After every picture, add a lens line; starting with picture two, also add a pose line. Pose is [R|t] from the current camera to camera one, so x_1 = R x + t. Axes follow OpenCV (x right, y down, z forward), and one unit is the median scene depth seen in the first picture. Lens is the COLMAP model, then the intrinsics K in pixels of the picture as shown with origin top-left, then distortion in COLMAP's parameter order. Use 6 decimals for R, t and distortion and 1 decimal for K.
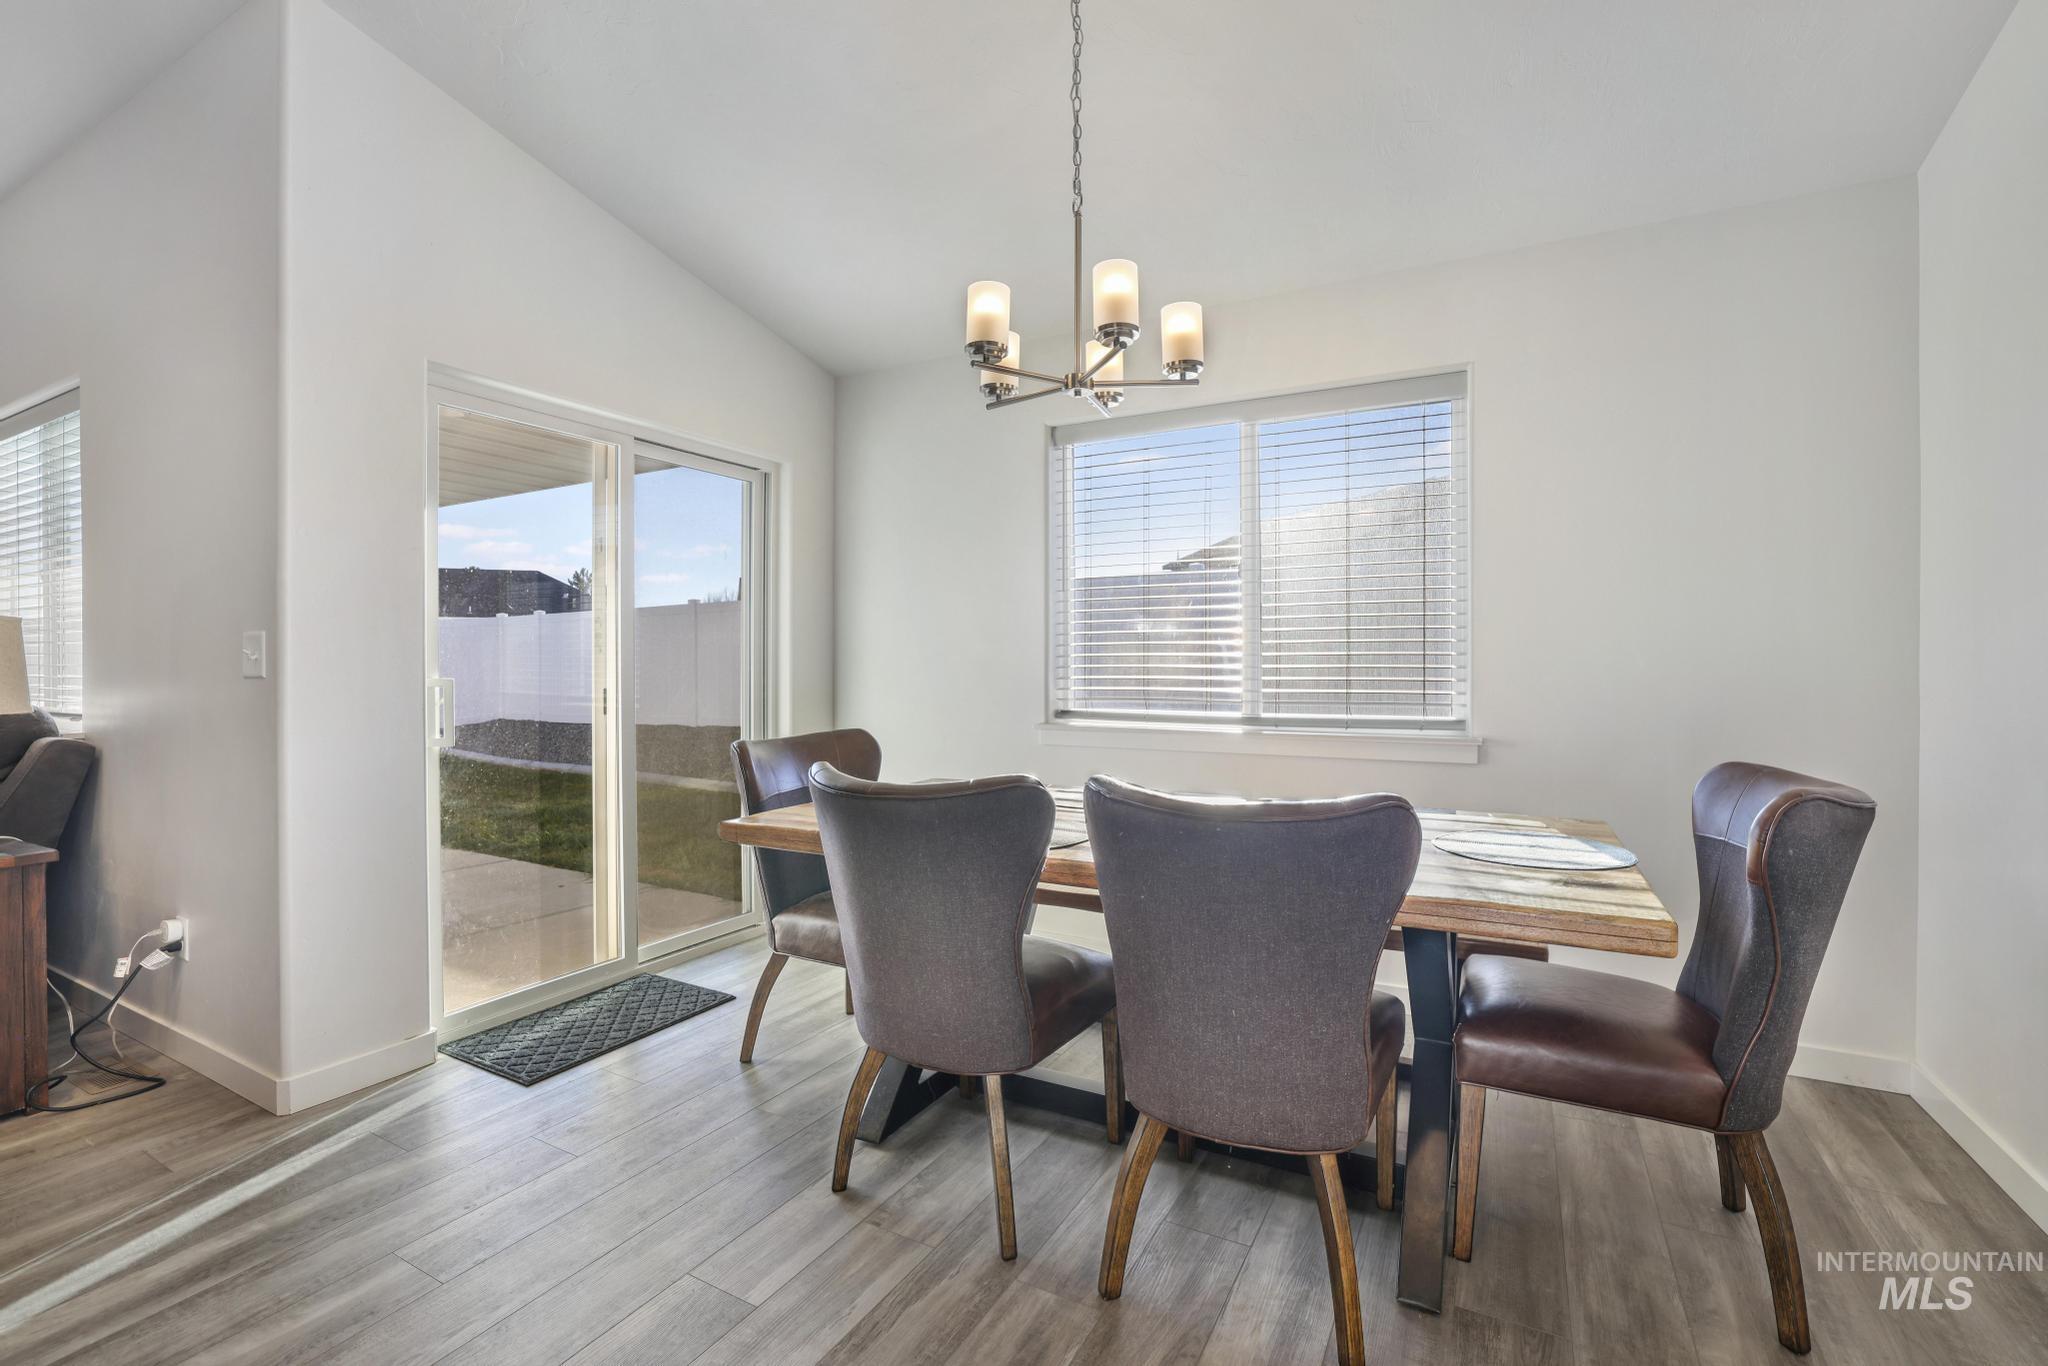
lens RADIAL K [[890.6, 0, 1015.0], [0, 890.6, 674.4], [0, 0, 1]] dist [-0.028581, 0.006143]
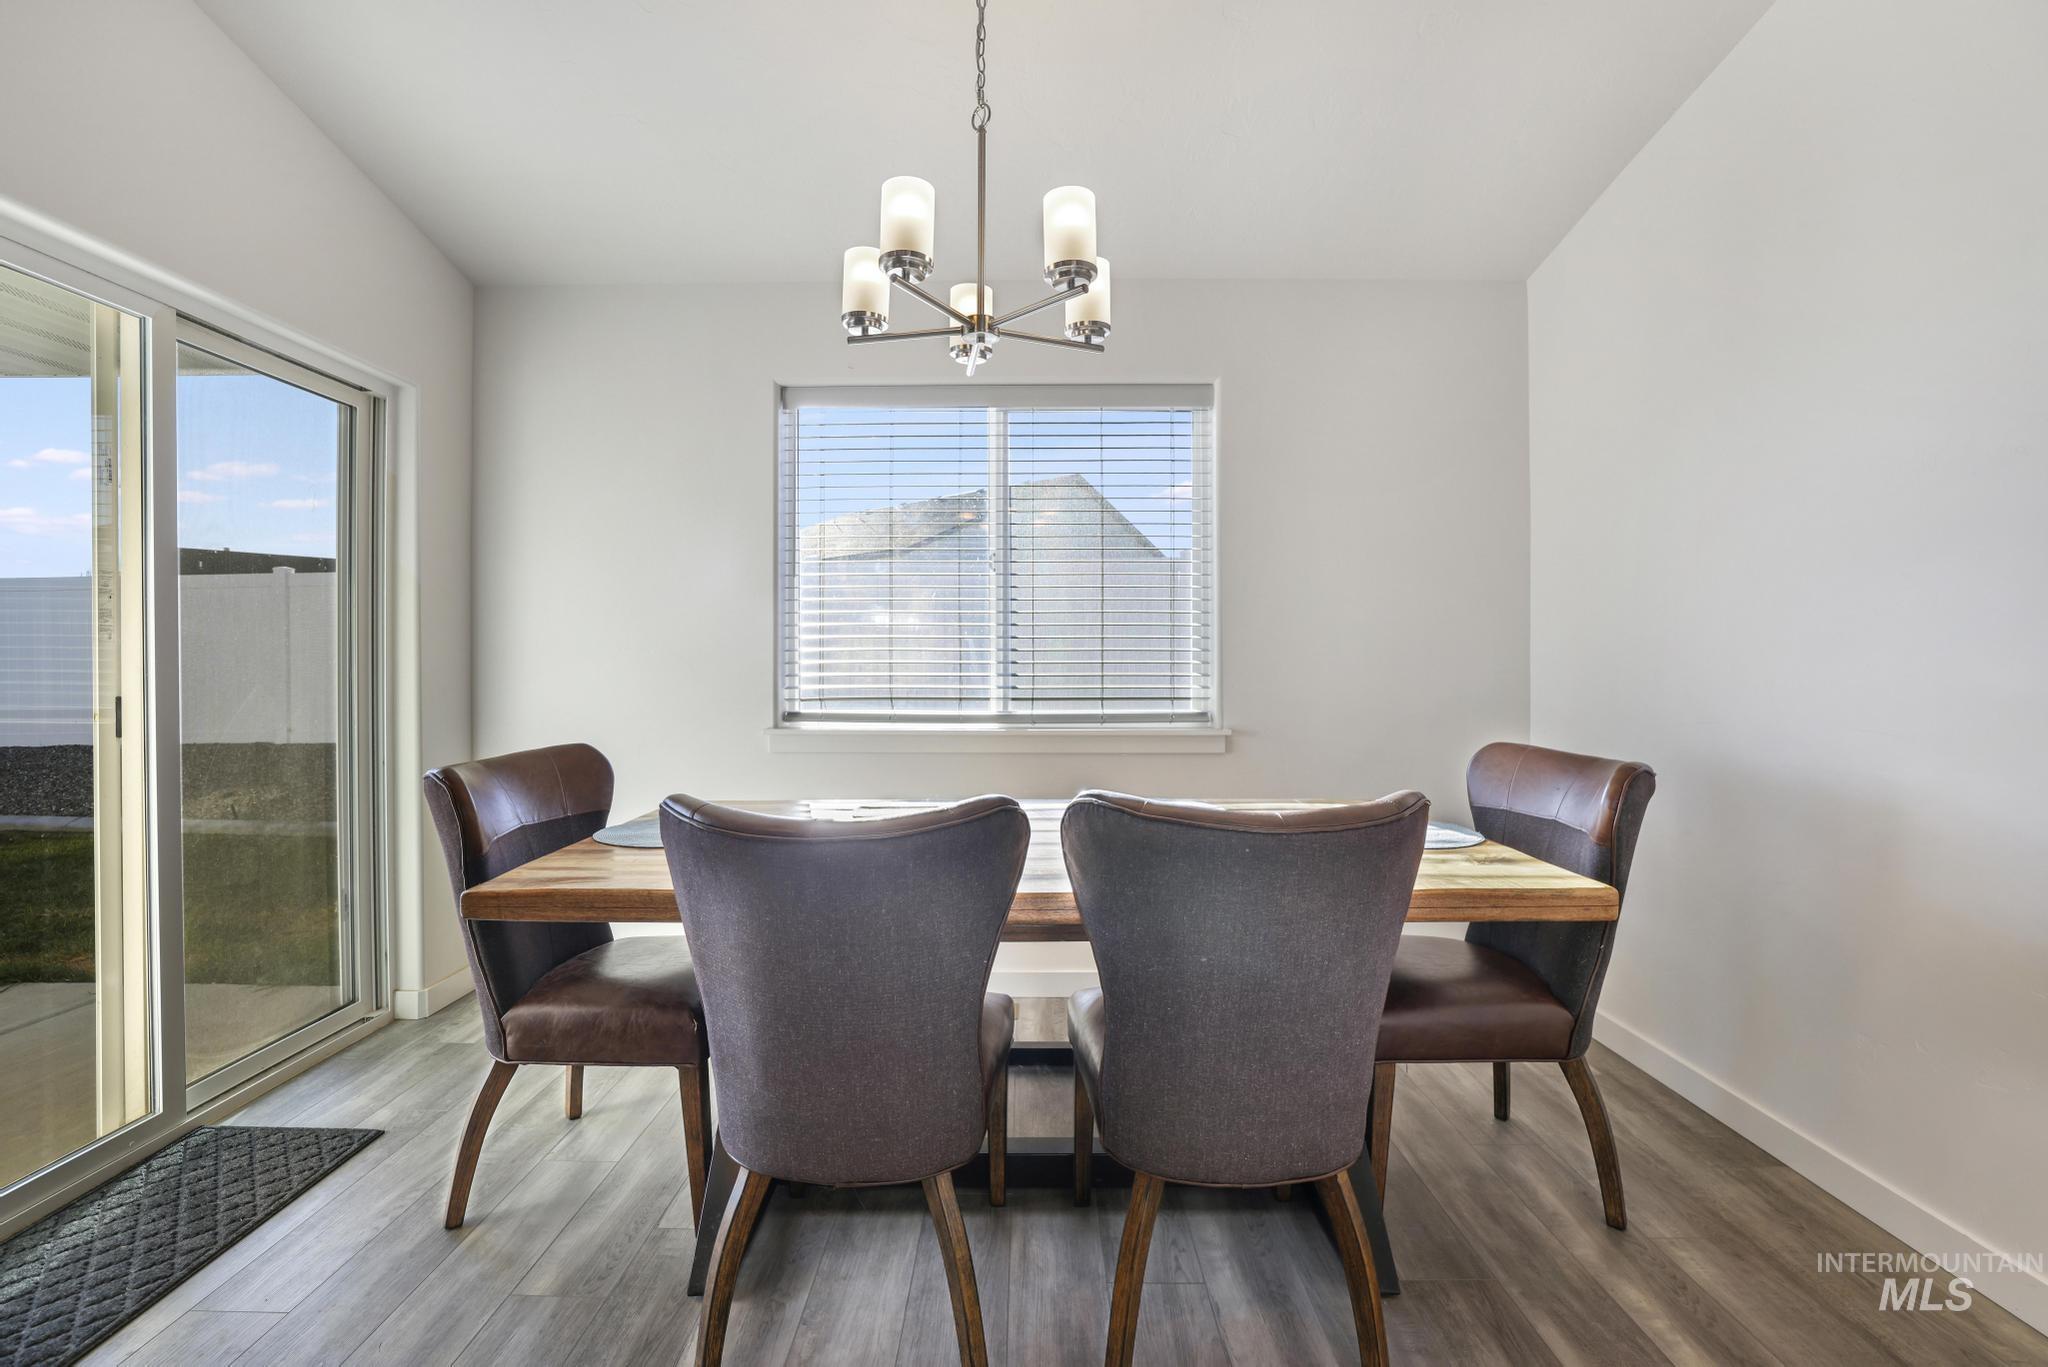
lens RADIAL K [[890.6, 0, 1007.1], [0, 890.6, 673.3], [0, 0, 1]] dist [-0.028581, 0.006143]
pose [[0.884523, -0.005147, 0.466468, -0.205054], [0.003972, 0.999986, 0.003502, -0.000034], [-0.466479, -0.001245, 0.884531, 0.160744]]
